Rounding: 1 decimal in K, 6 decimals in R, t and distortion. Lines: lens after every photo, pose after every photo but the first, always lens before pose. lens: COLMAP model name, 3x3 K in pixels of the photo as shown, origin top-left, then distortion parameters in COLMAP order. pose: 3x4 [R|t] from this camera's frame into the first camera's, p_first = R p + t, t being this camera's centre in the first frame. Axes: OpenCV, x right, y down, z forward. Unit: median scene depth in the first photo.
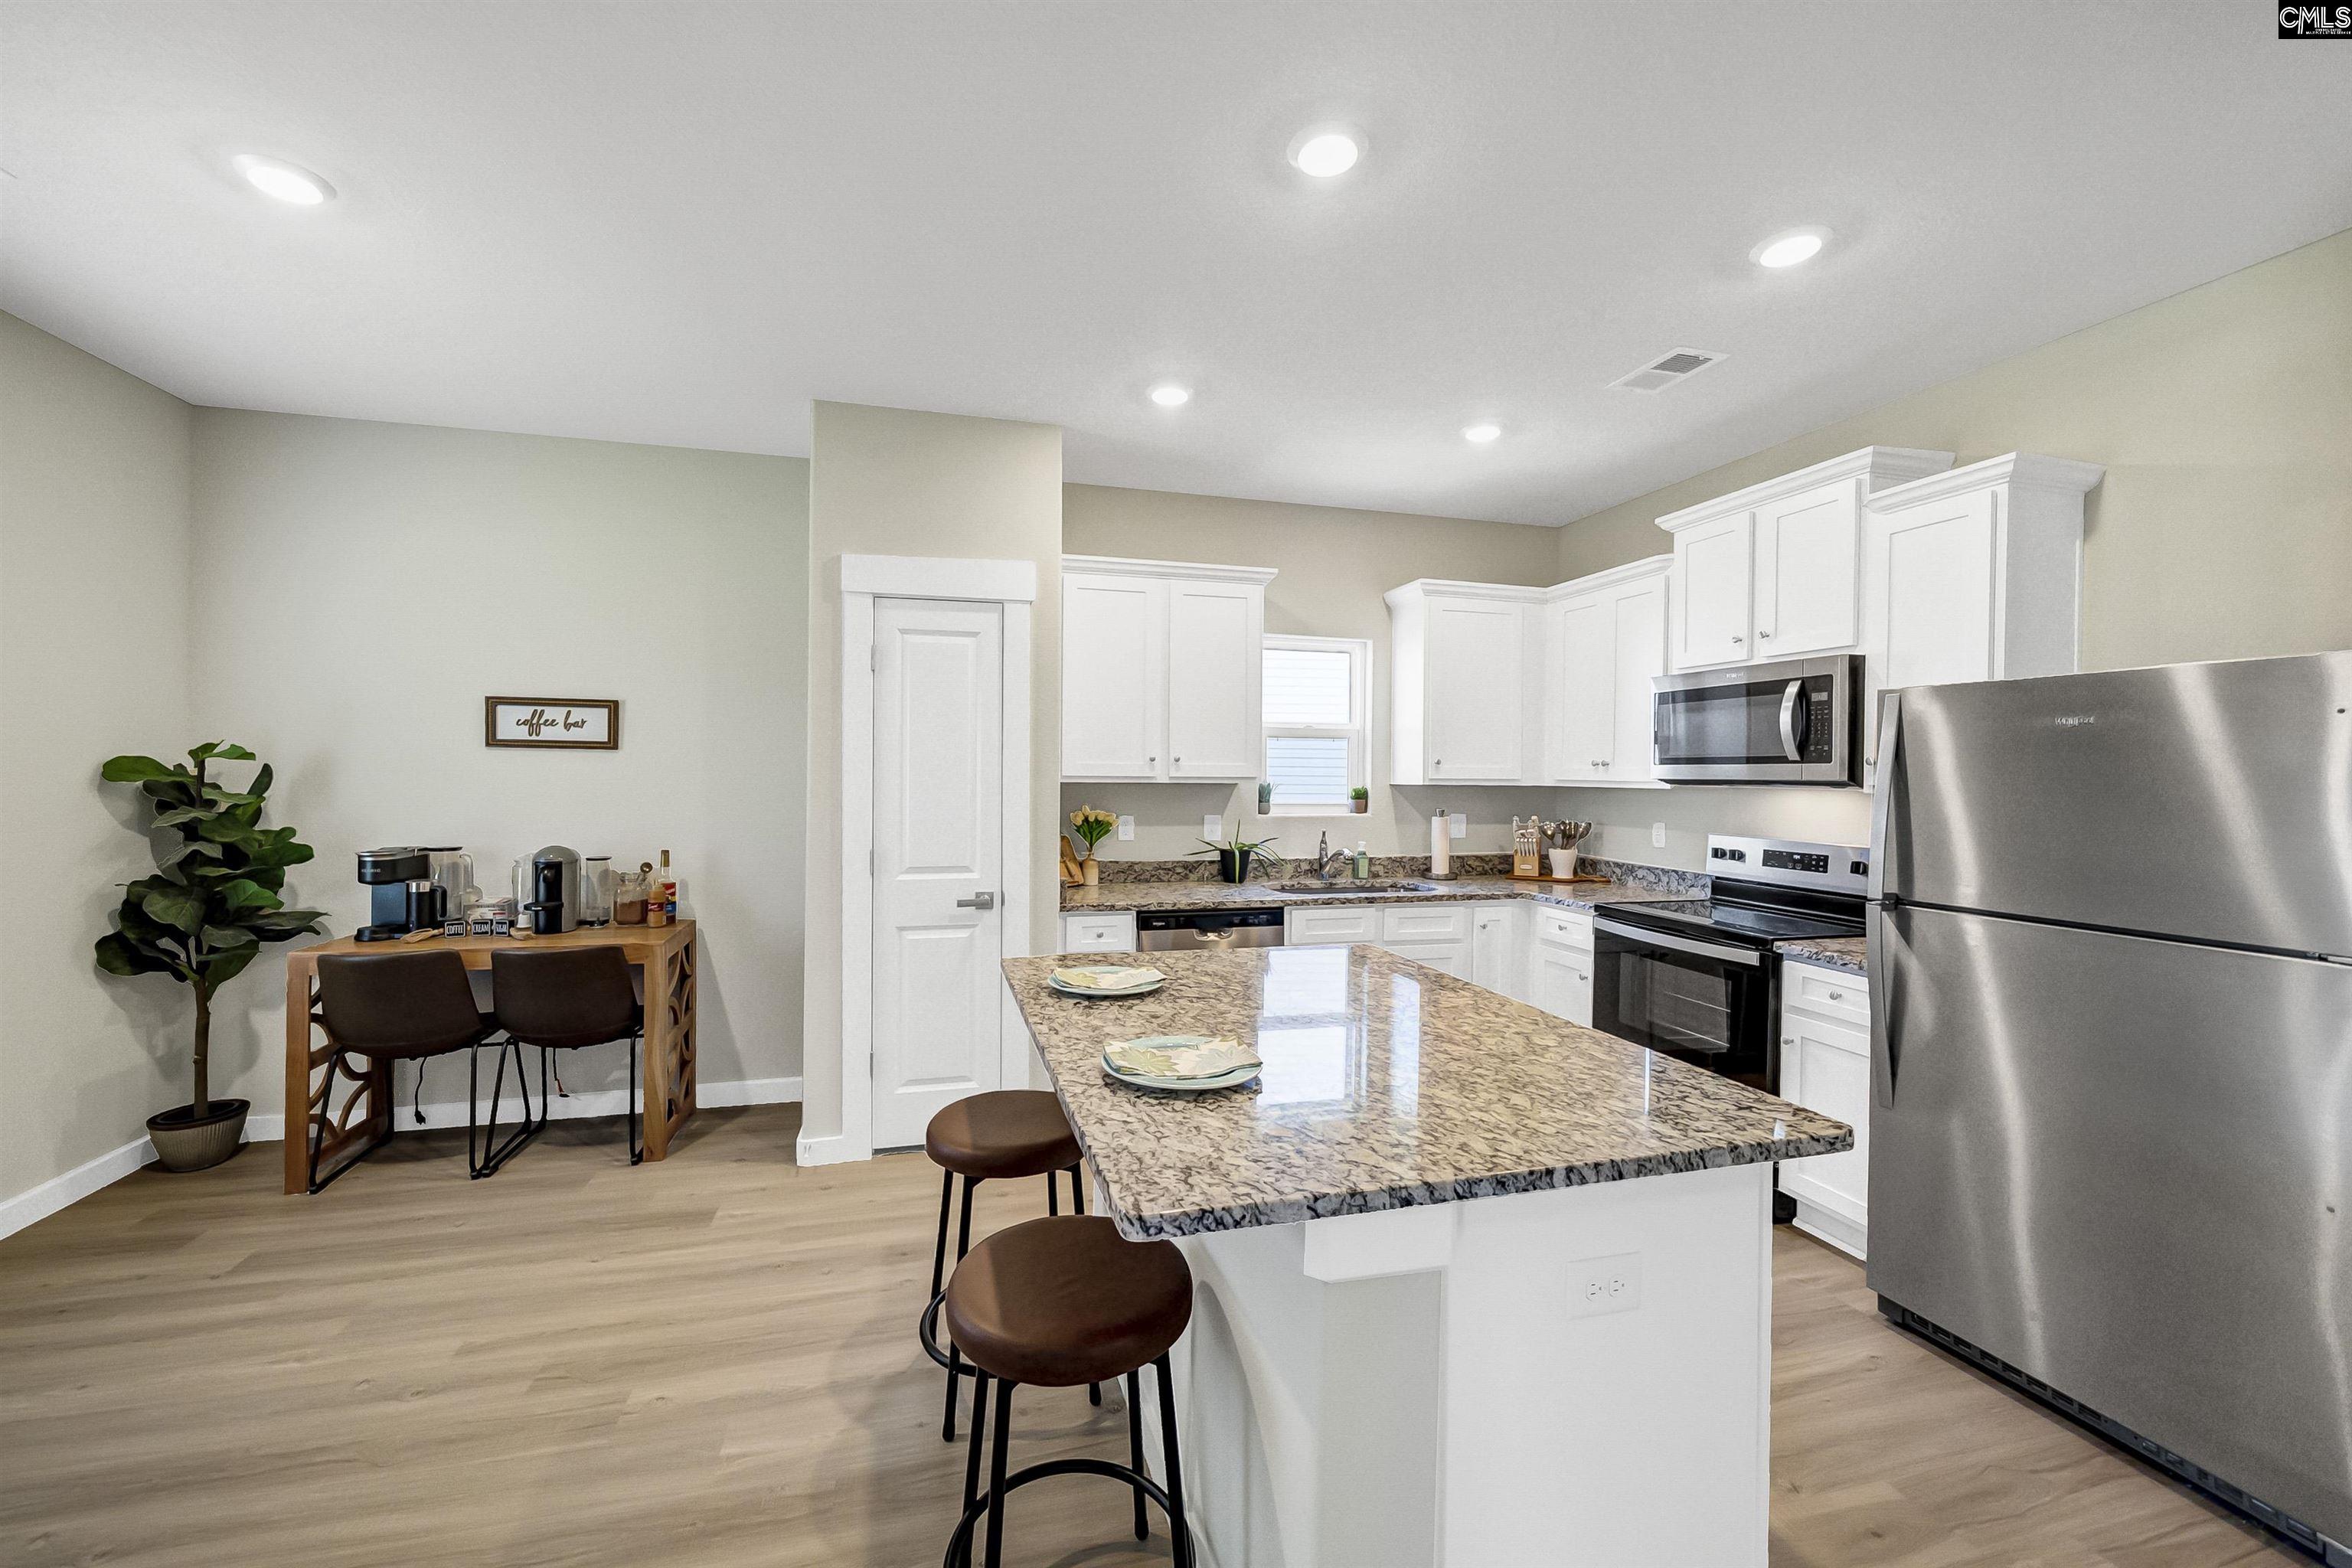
lens RADIAL K [[839.1, 0, 1123.4], [0, 839.1, 770.7], [0, 0, 1]] dist [-0.013716, 0.000025]
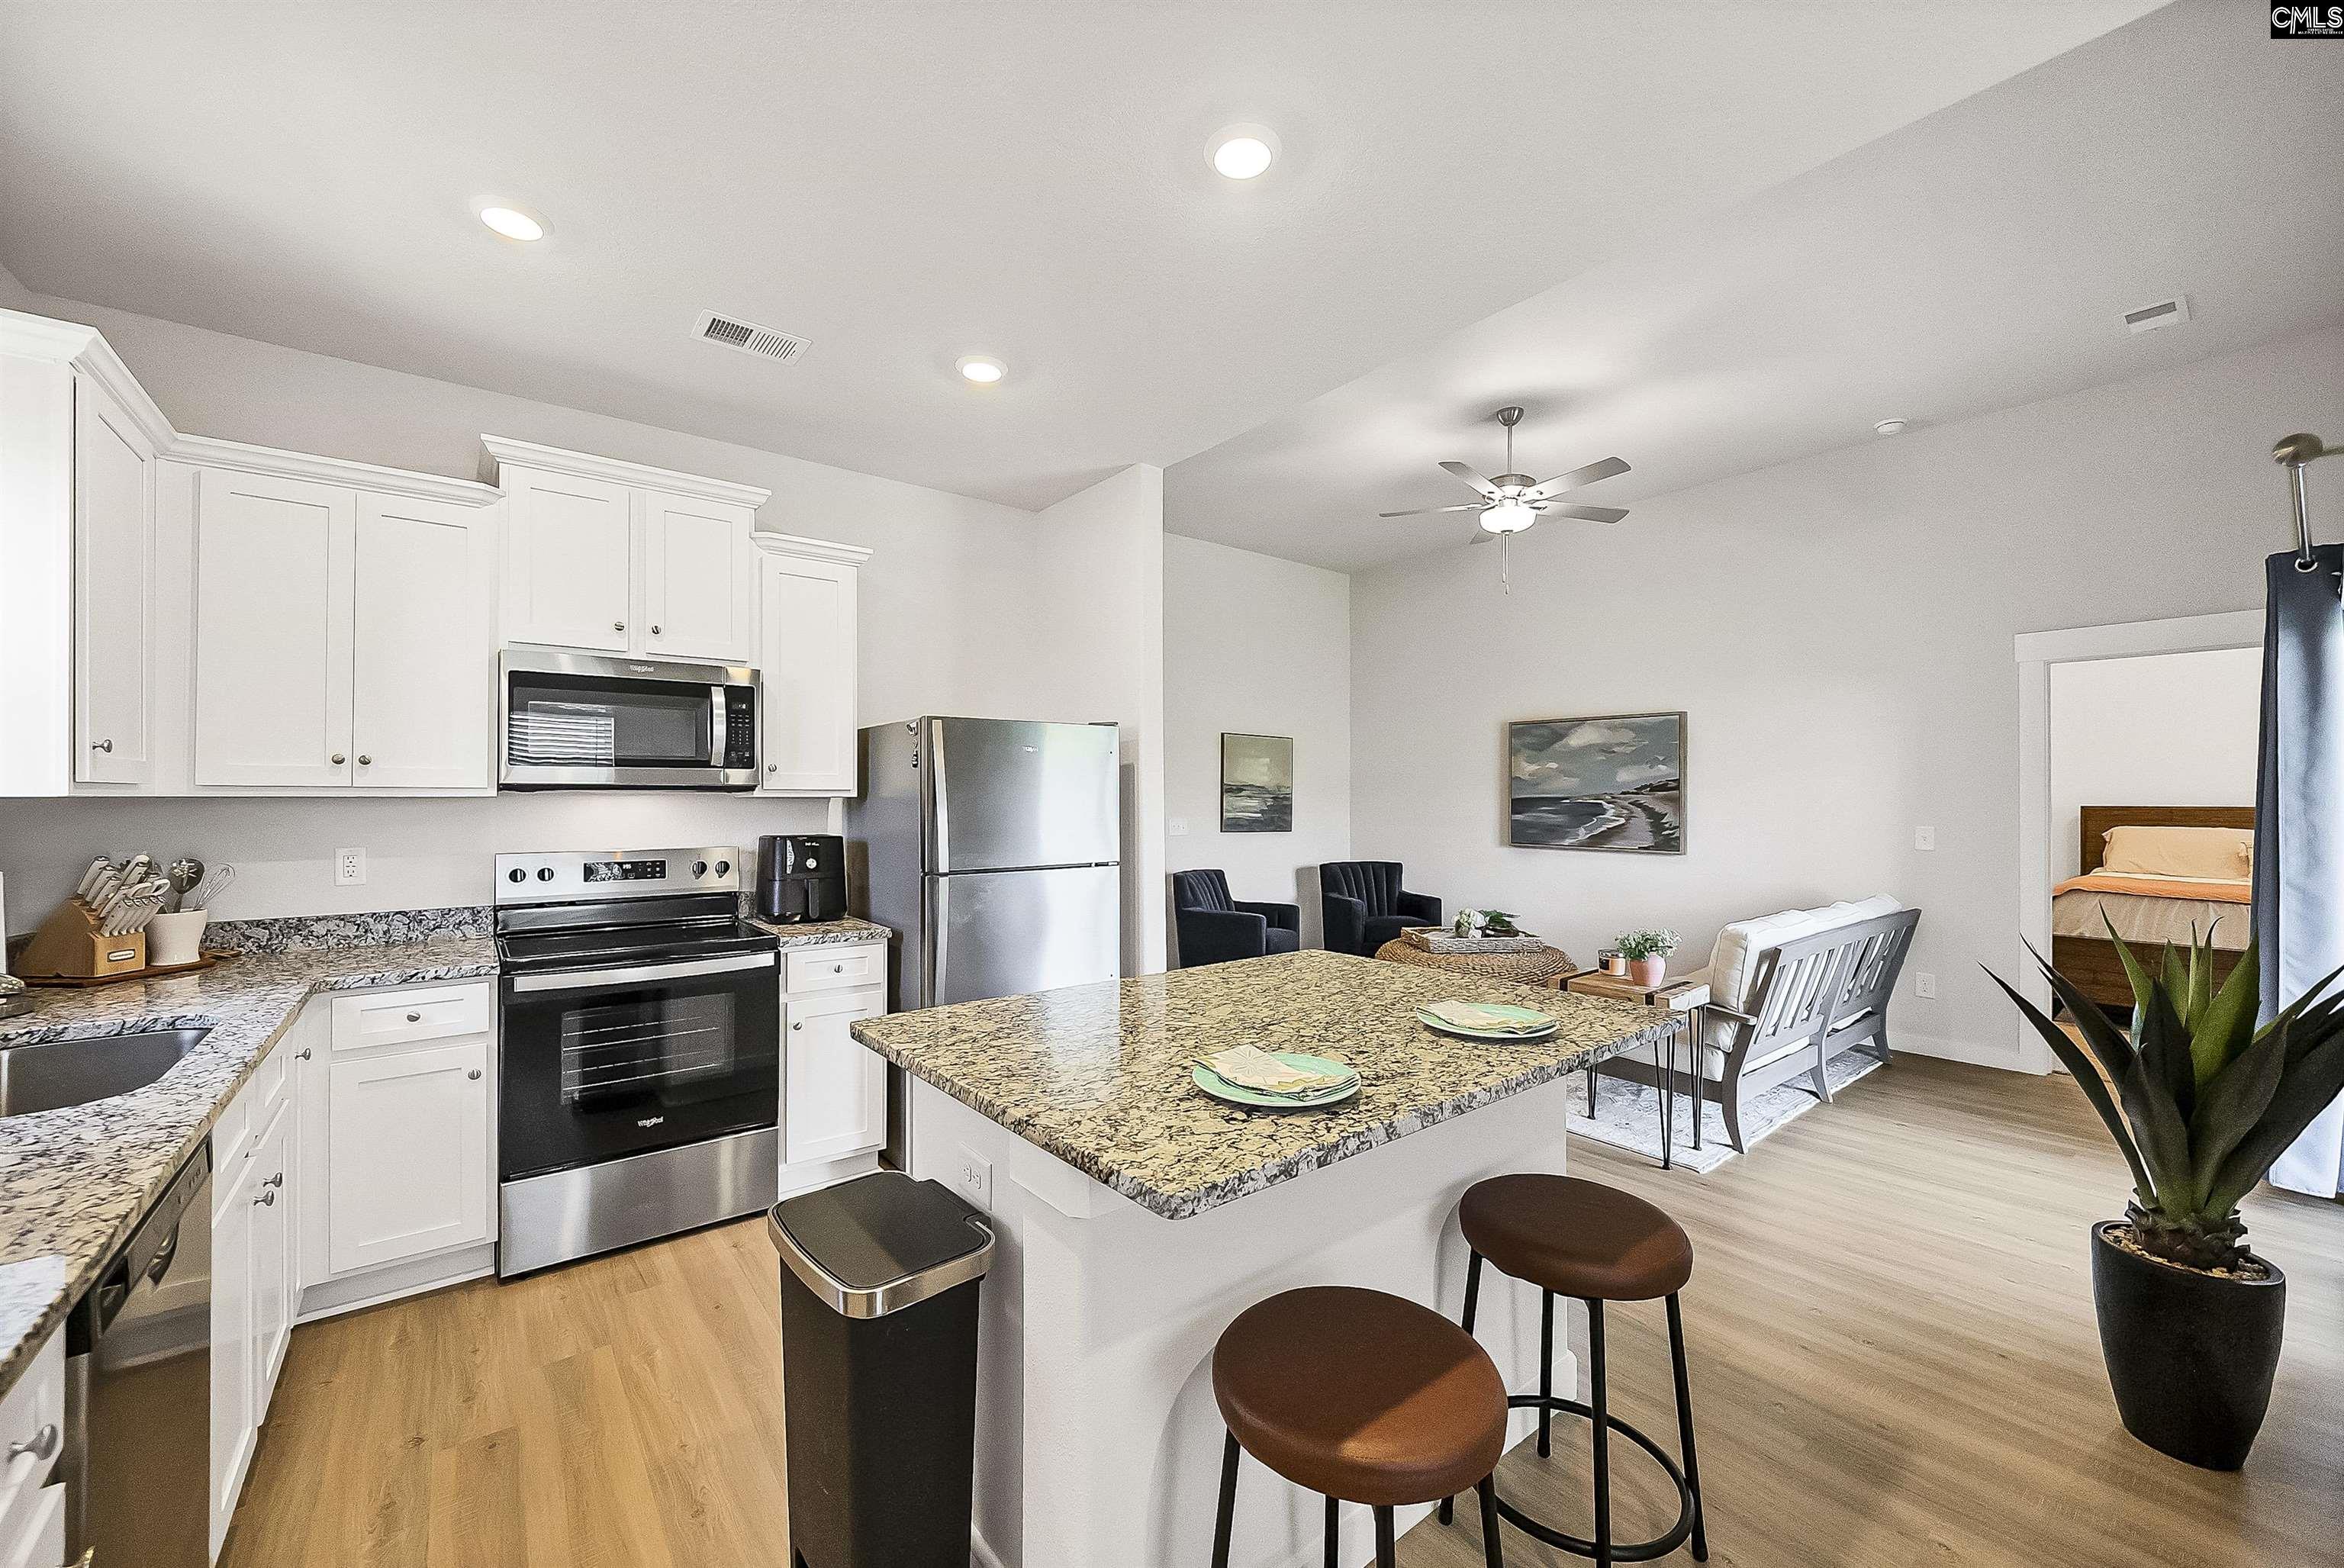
lens RADIAL K [[915.2, 0, 1203.8], [0, 915.2, 791.8], [0, 0, 1]] dist [-0.000255, -0.000108]
pose [[-0.431422, -0.004947, 0.902137, -0.381136], [-0.006979, 0.999973, 0.002146, 0.010758], [-0.902123, -0.005370, -0.431445, 0.793530]]
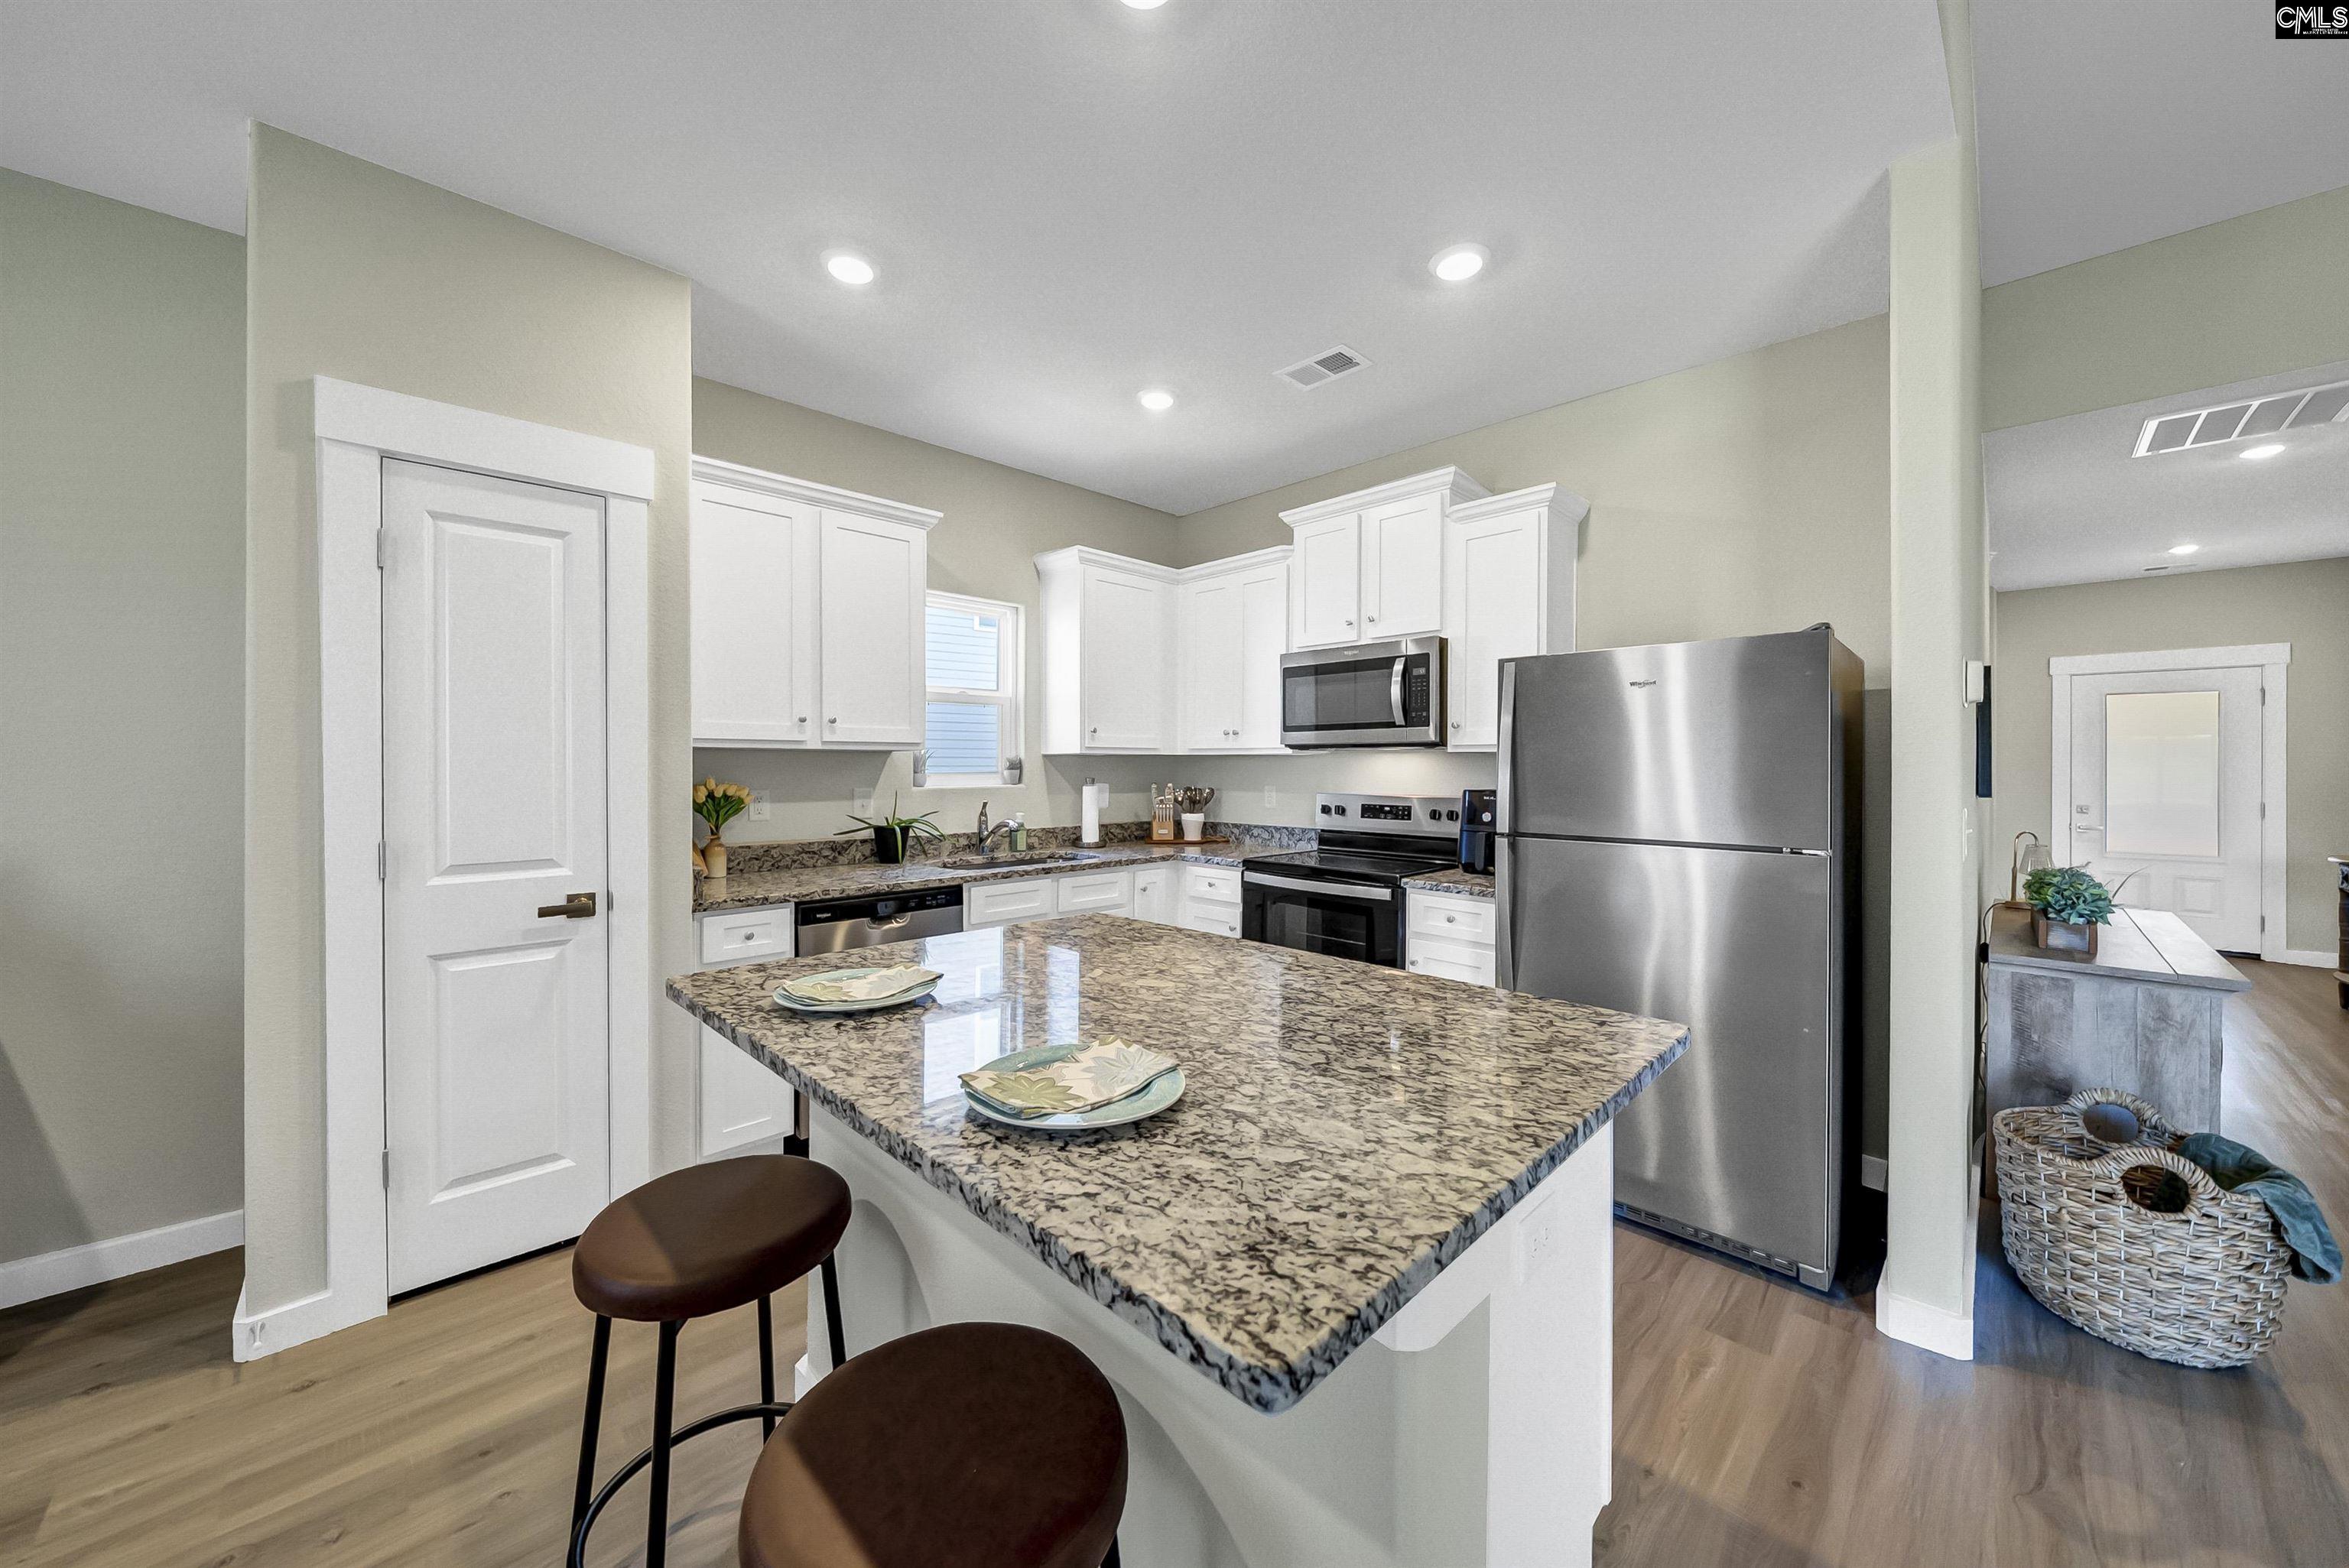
lens RADIAL K [[820.3, 0, 1109.6], [0, 820.3, 766.8], [0, 0, 1]] dist [-0.006883, 0.000183]
pose [[0.875547, -0.008266, 0.483063, -0.098276], [0.004264, 0.999947, 0.009383, 0.028191], [-0.483115, -0.006156, 0.875535, 0.150674]]
